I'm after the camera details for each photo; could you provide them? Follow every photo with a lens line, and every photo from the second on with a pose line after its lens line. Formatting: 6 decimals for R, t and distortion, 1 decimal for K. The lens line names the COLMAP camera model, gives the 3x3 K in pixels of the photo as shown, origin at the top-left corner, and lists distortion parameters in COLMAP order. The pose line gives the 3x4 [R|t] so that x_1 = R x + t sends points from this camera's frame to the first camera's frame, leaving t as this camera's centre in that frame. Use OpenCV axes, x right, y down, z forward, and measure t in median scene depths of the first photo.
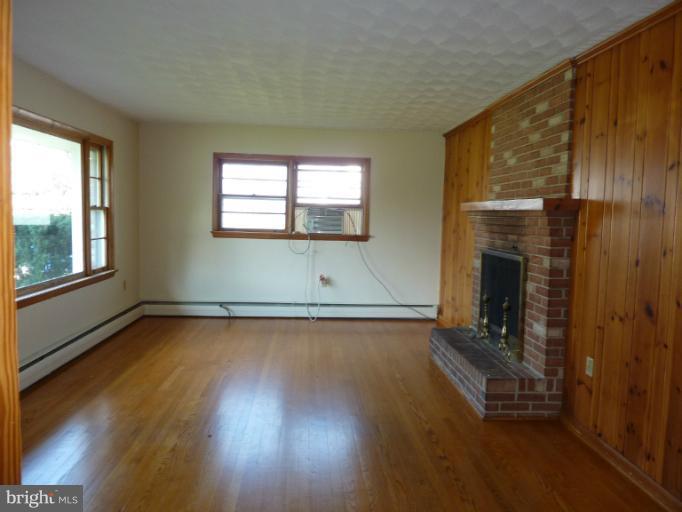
lens RADIAL K [[517.0, 0, 341.0], [0, 517.0, 256.0], [0, 0, 1]] dist [-0.026780, -0.001479]
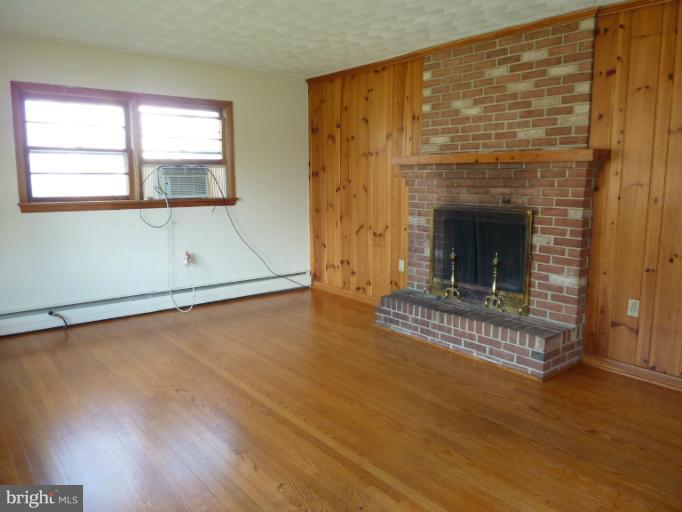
lens RADIAL K [[517.0, 0, 341.0], [0, 517.0, 256.0], [0, 0, 1]] dist [-0.026780, -0.001479]
pose [[0.813776, -0.112978, 0.570092, -0.382301], [0.067122, 0.992630, 0.100902, -0.025834], [-0.577290, -0.043846, 0.815361, 0.303451]]
